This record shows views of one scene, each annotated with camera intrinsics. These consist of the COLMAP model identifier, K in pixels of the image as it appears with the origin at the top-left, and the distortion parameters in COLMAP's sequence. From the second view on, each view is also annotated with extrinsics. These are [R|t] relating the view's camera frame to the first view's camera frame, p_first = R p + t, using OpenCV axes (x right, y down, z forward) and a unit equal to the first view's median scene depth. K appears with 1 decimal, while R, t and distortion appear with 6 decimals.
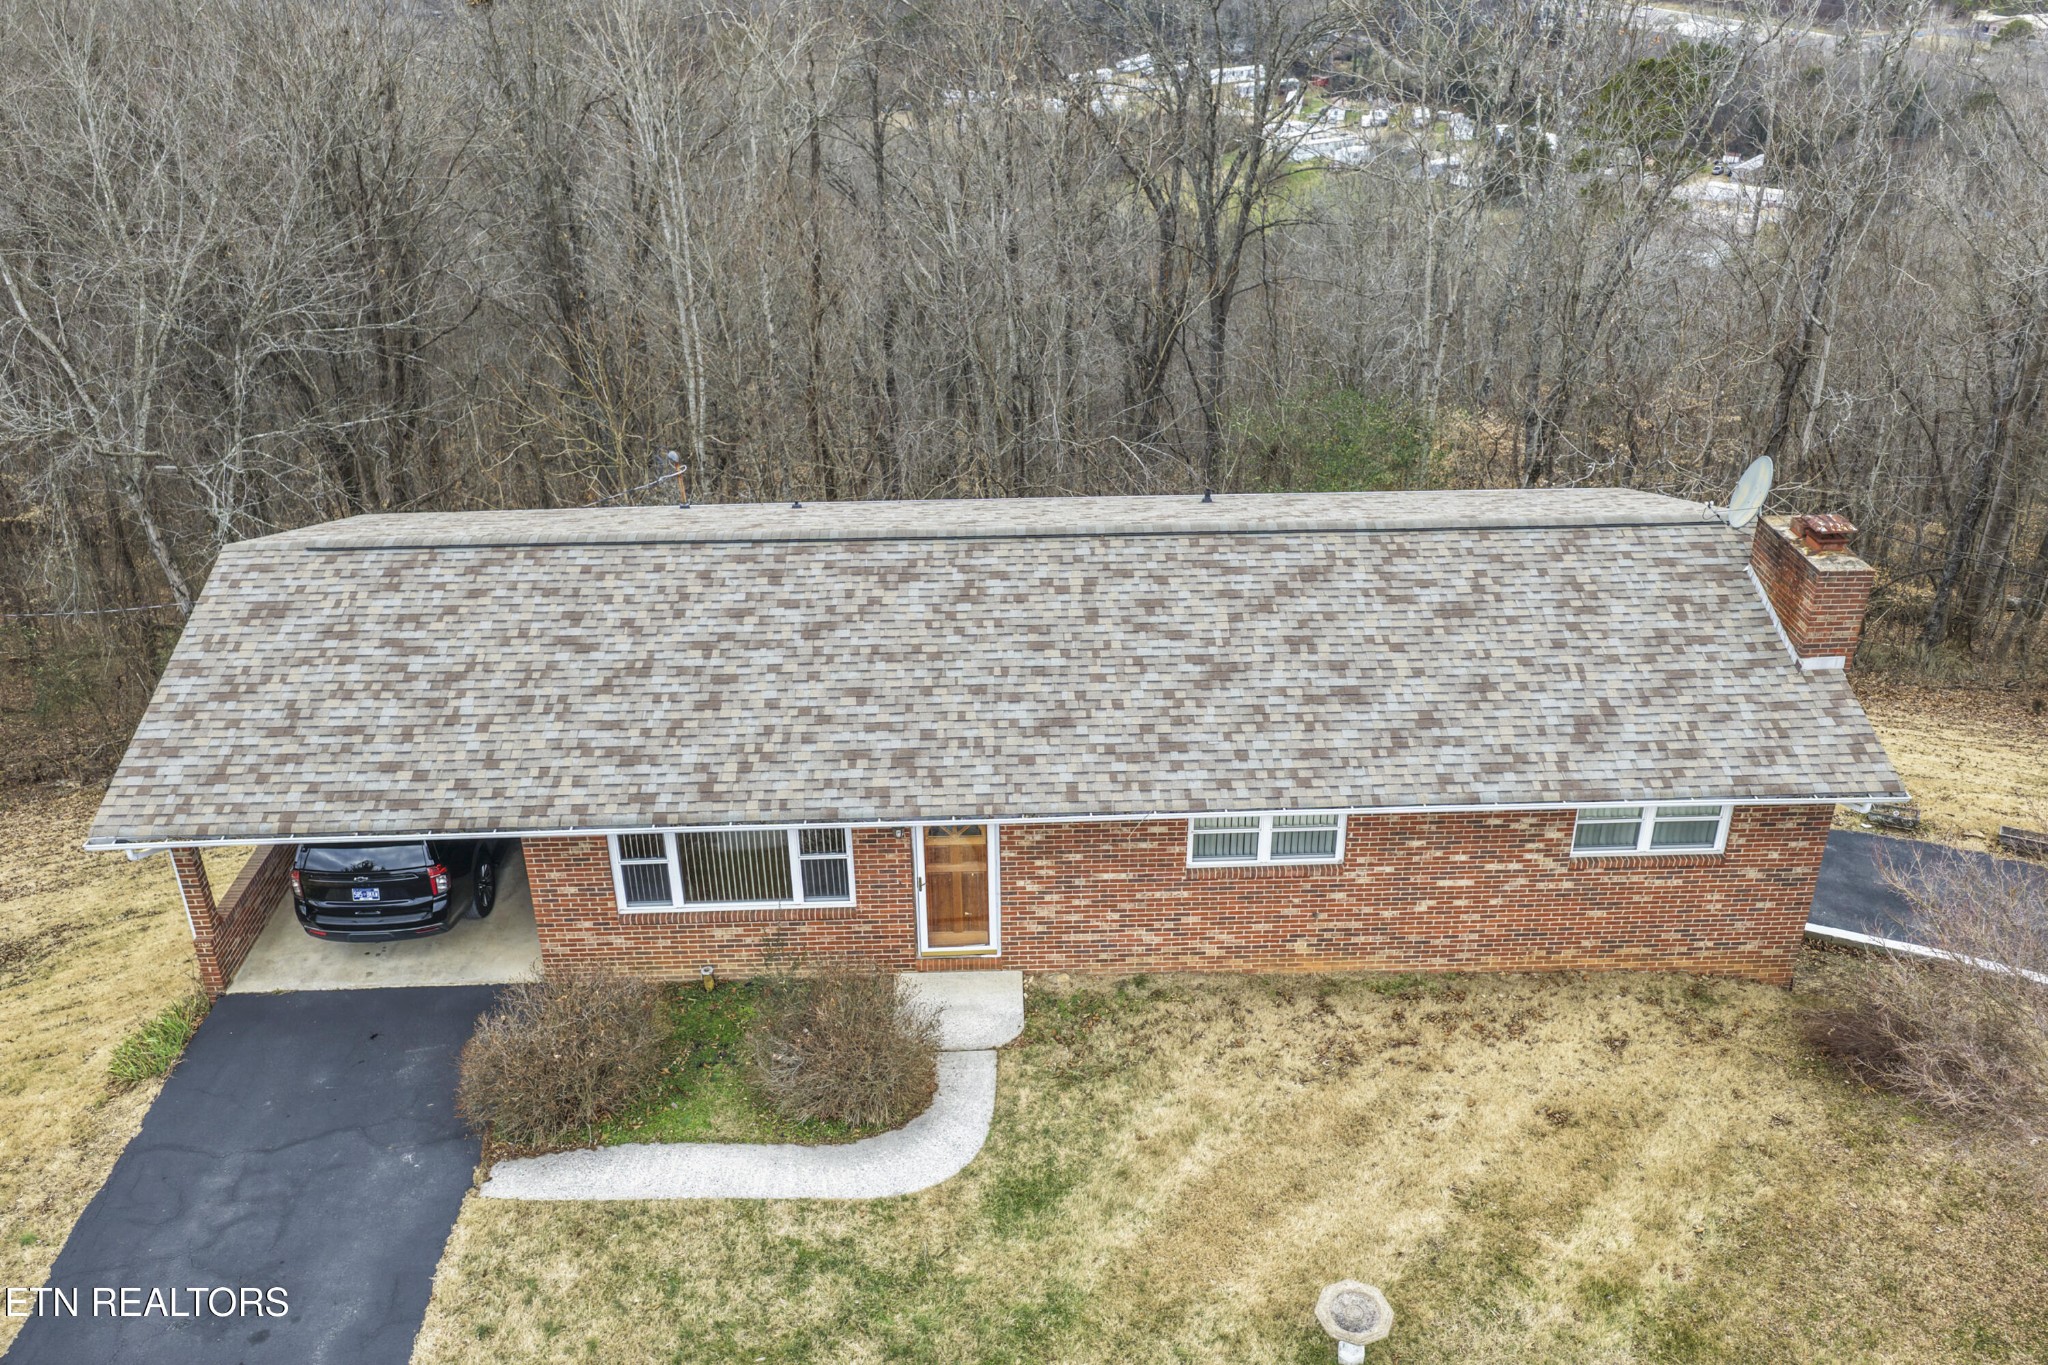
lens RADIAL K [[1703.1, 0, 1024.0], [0, 1703.1, 682.5], [0, 0, 1]] dist [-0.002404, 0.005045]
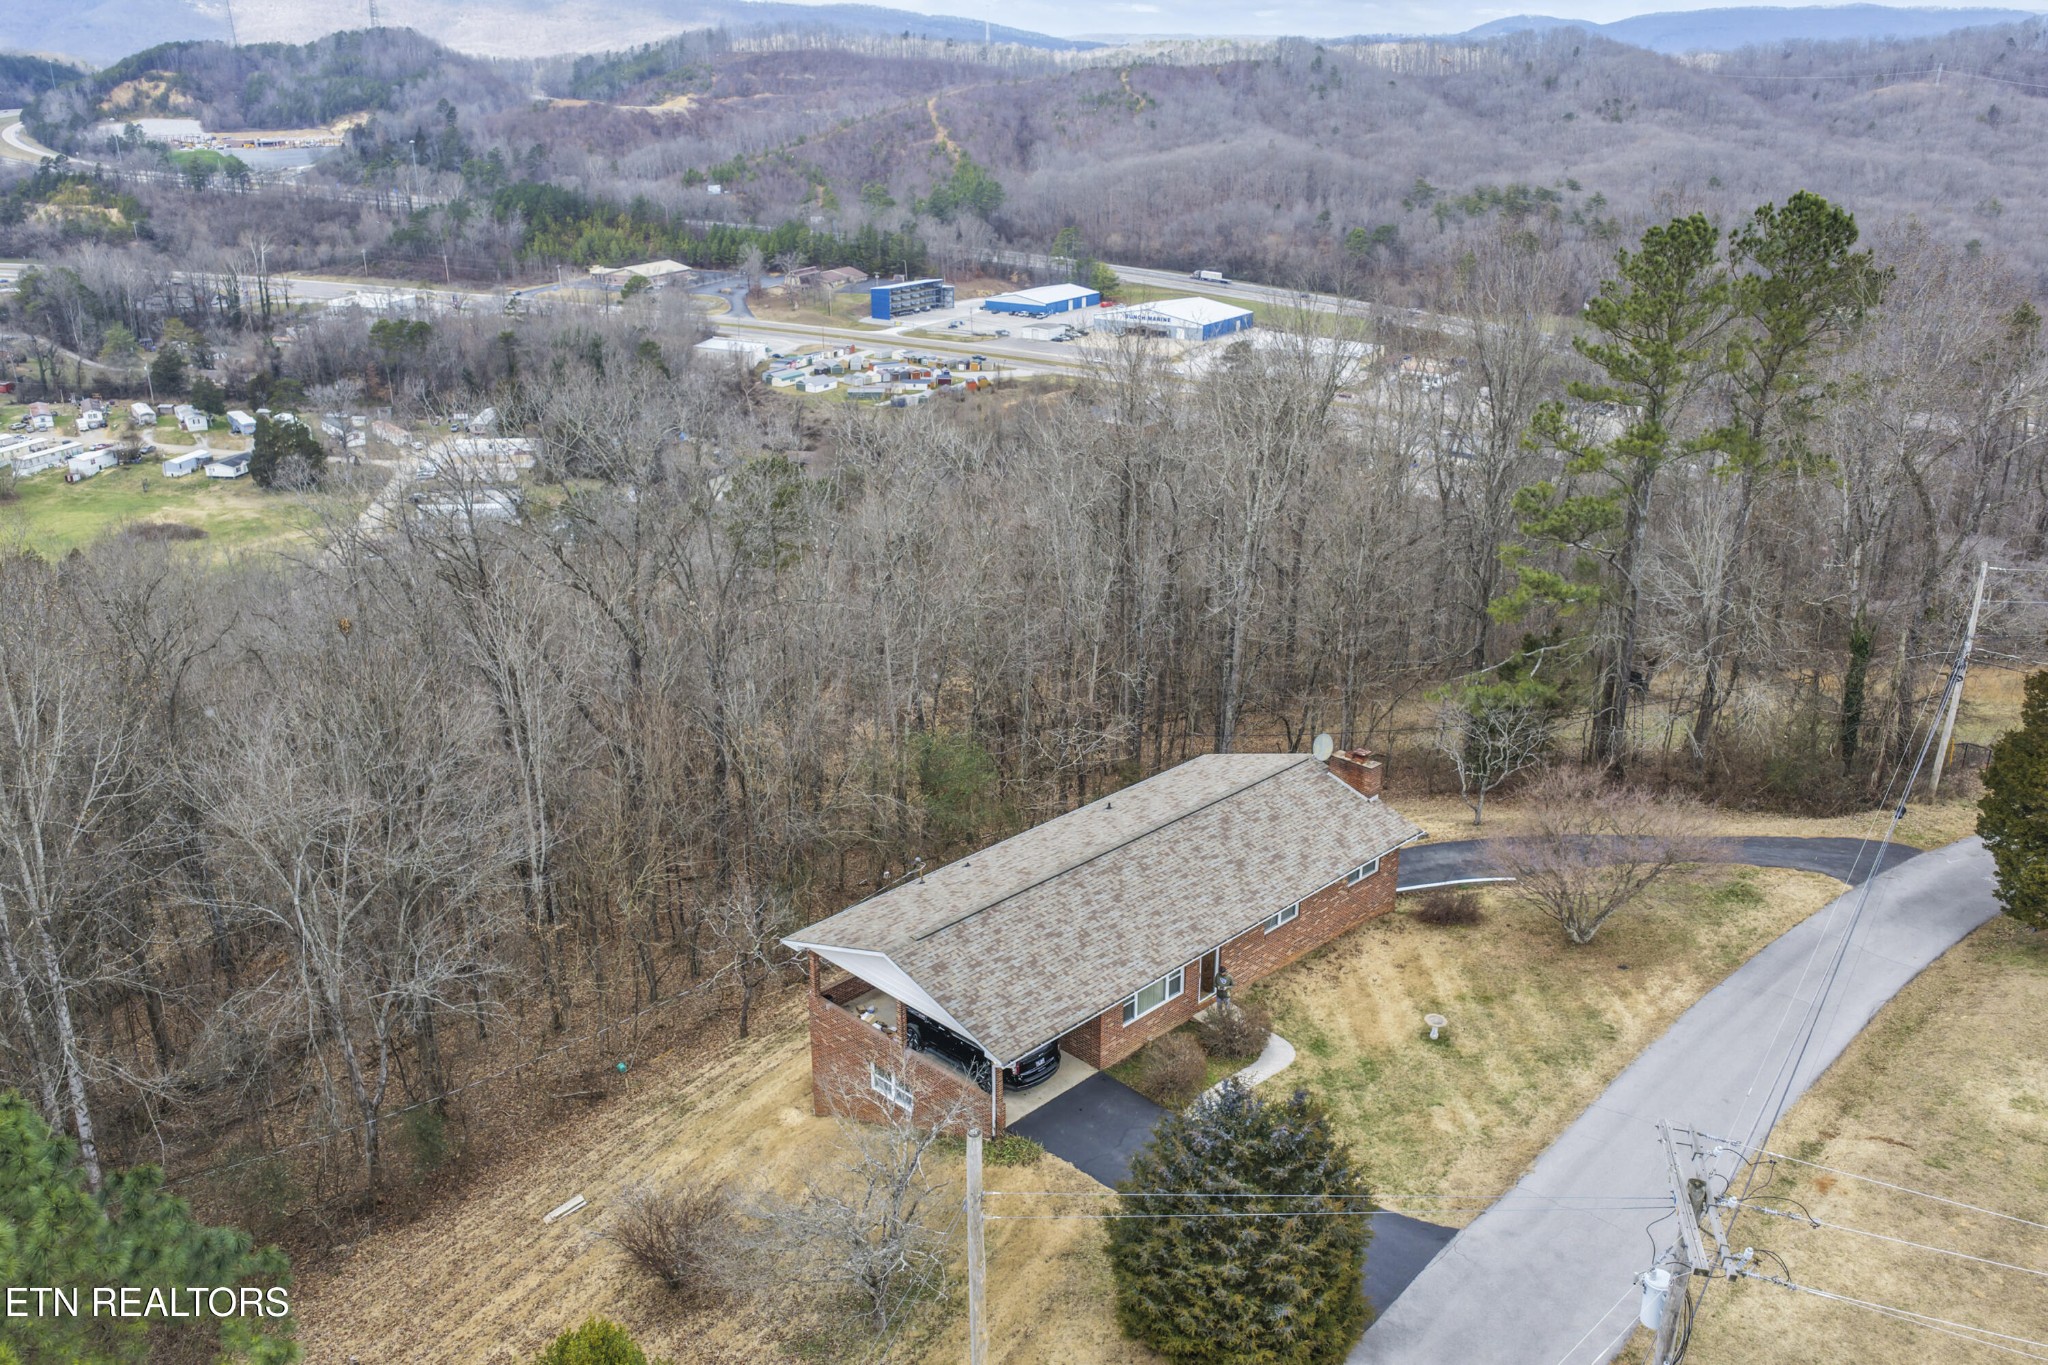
lens RADIAL K [[1703.1, 0, 1024.0], [0, 1703.1, 682.5], [0, 0, 1]] dist [-0.002404, 0.005045]
pose [[0.727061, -0.230088, 0.646870, -1.810328], [0.310639, 0.950463, -0.011074, -0.355328], [-0.612279, 0.208995, 0.762520, -0.891745]]
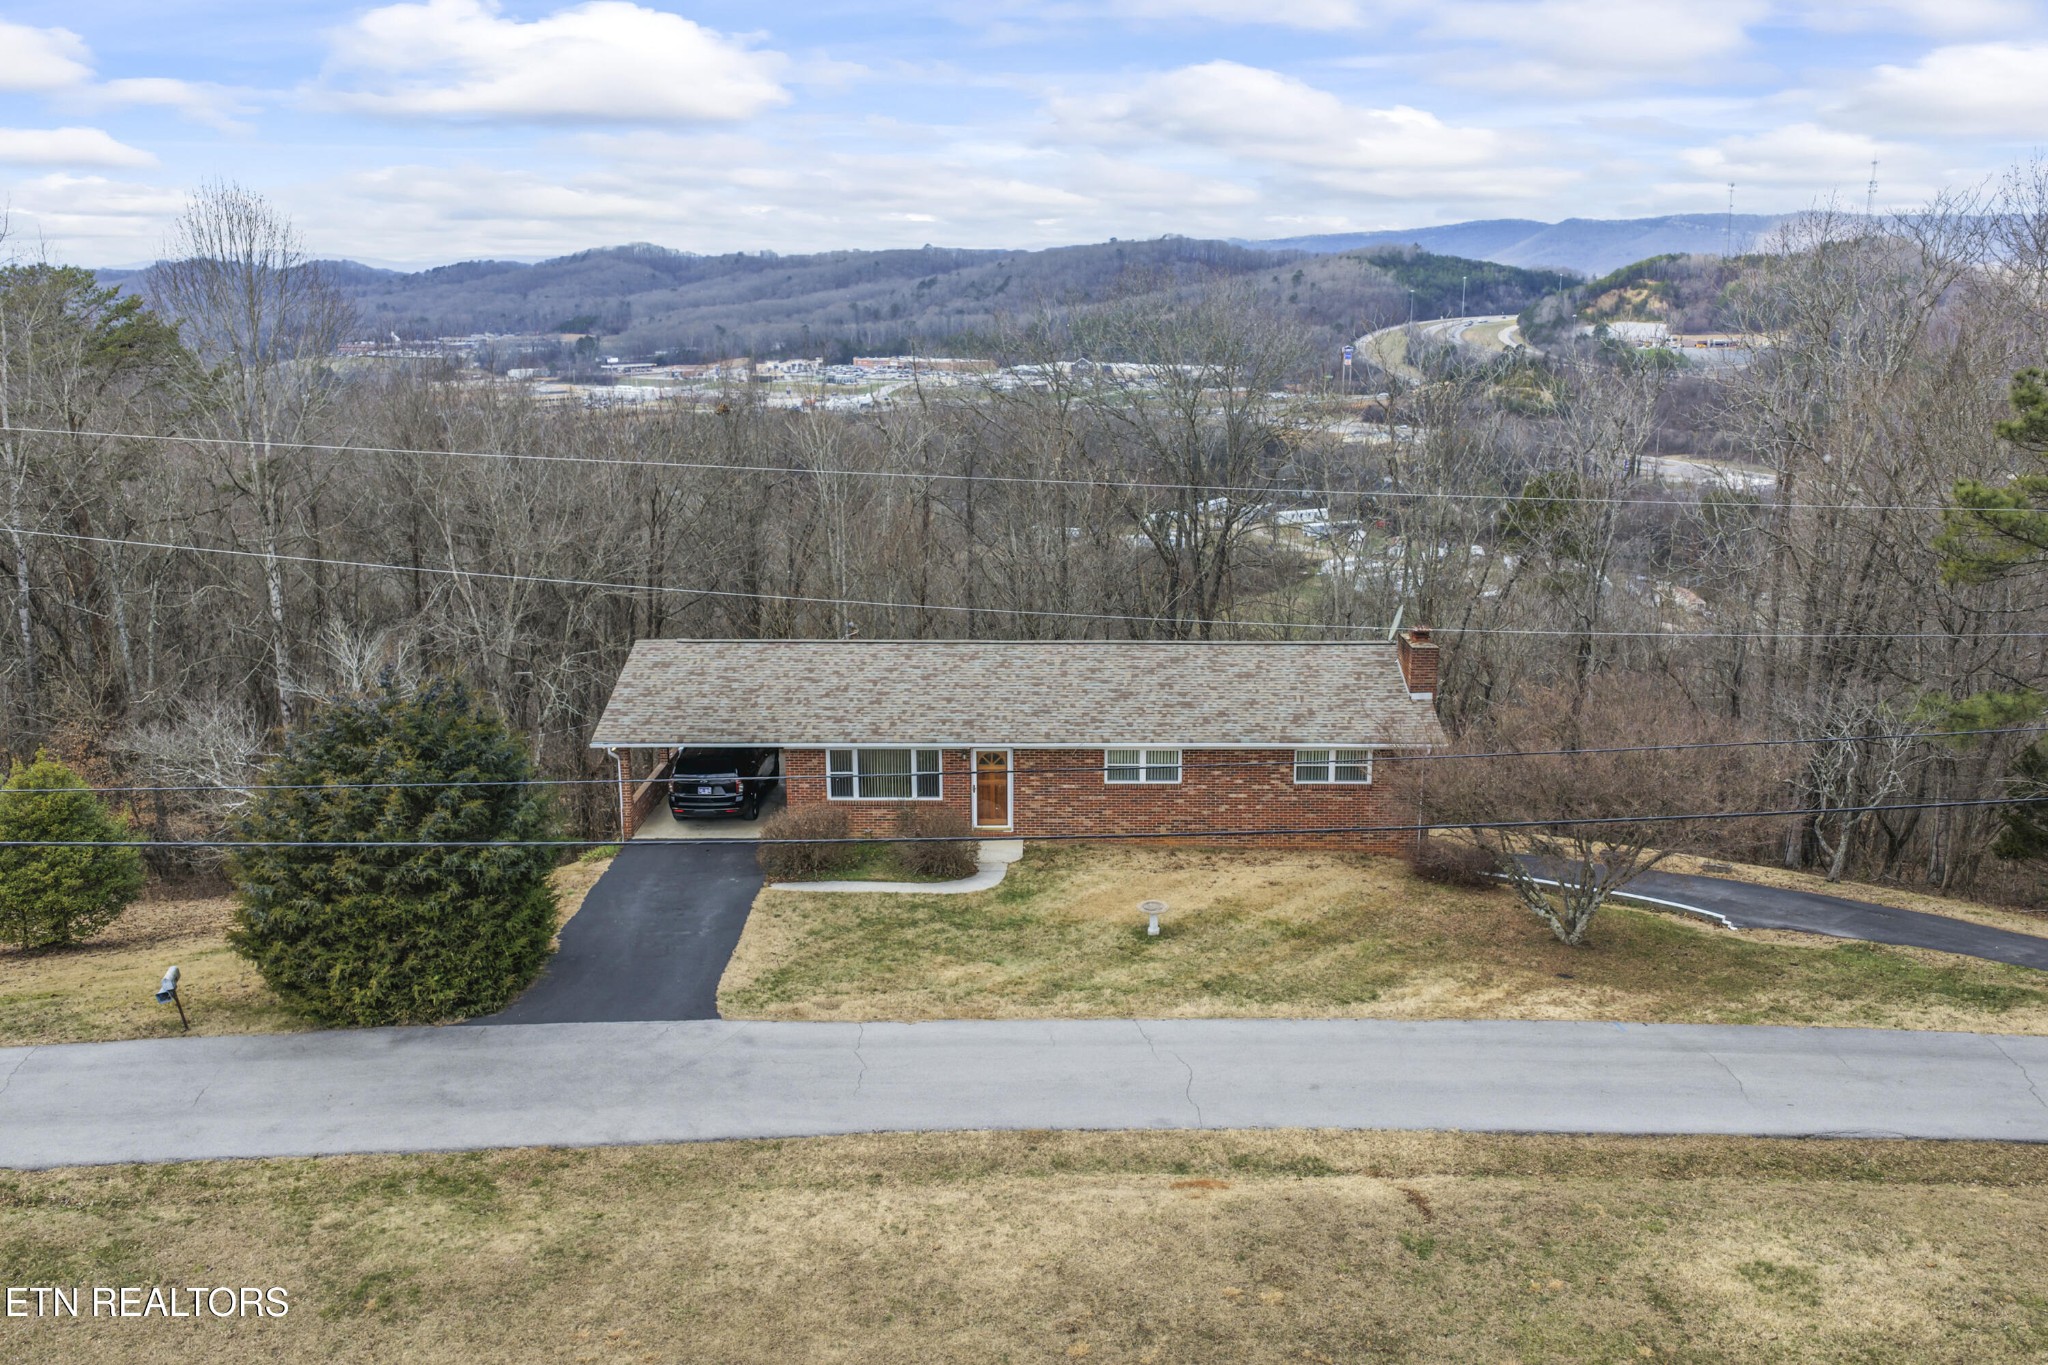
lens RADIAL K [[1703.1, 0, 1024.0], [0, 1703.1, 682.5], [0, 0, 1]] dist [-0.002404, 0.005045]
pose [[0.998557, 0.017236, -0.050853, 0.100139], [-0.029157, 0.969341, -0.243985, 0.489116], [0.045088, 0.245115, 0.968445, -1.006215]]
